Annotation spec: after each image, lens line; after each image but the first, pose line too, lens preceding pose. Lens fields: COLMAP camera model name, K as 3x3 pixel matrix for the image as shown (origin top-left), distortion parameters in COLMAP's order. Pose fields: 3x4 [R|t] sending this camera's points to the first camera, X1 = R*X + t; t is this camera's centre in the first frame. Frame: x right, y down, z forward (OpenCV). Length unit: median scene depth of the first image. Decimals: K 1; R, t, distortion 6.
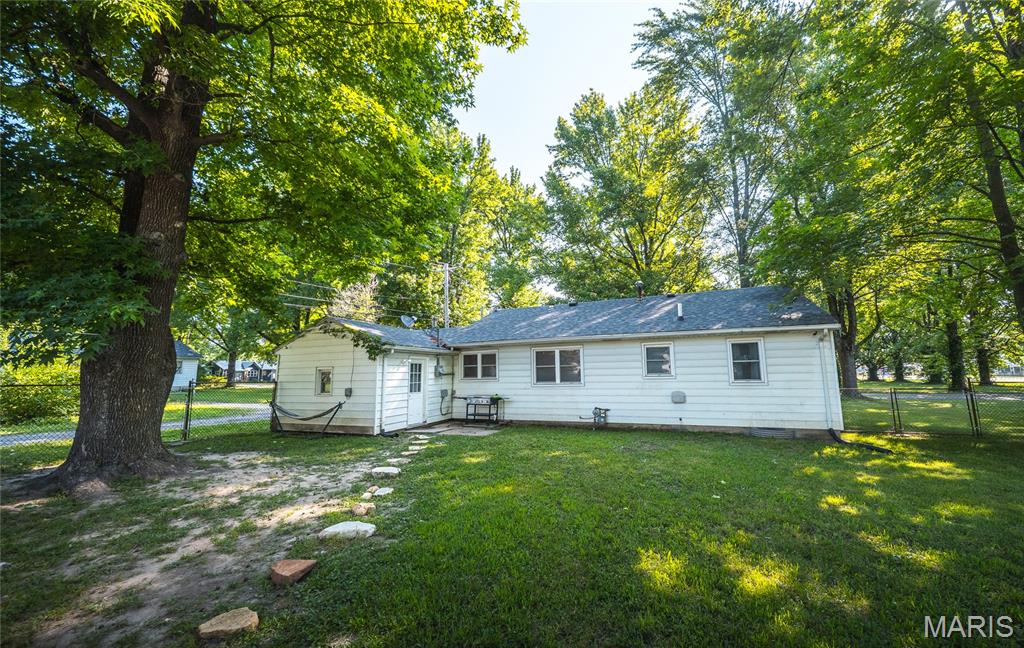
lens RADIAL K [[407.7, 0, 516.1], [0, 407.7, 318.1], [0, 0, 1]] dist [-0.001113, -0.000039]
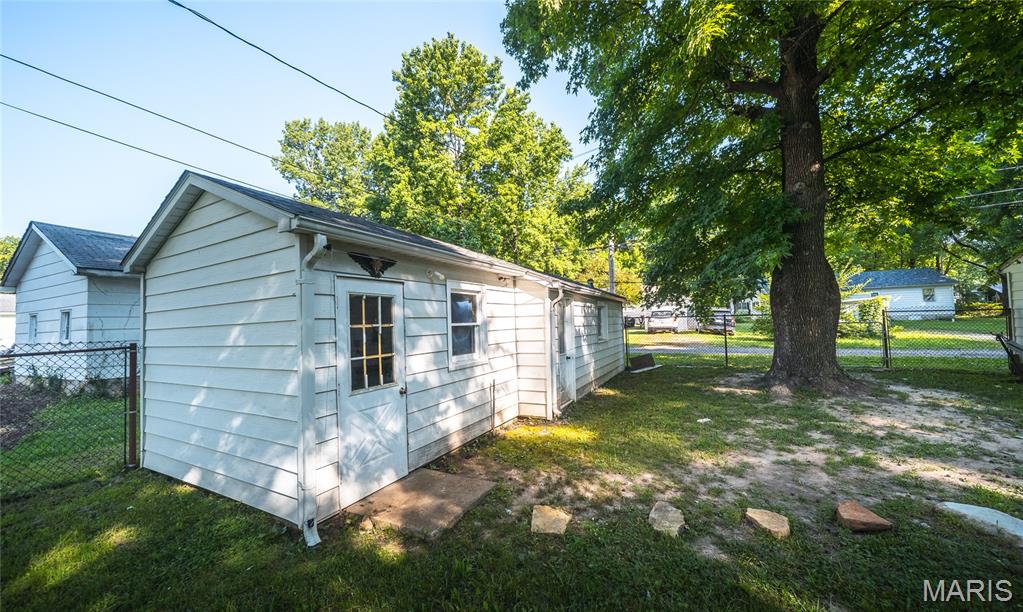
lens RADIAL K [[357.3, 0, 514.0], [0, 357.3, 306.5], [0, 0, 1]] dist [-0.000519, -0.000070]
pose [[-0.037927, -0.027811, -0.998893, 0.222552], [0.168789, 0.985071, -0.033835, 0.047441], [0.984922, -0.169886, -0.032667, 0.285728]]
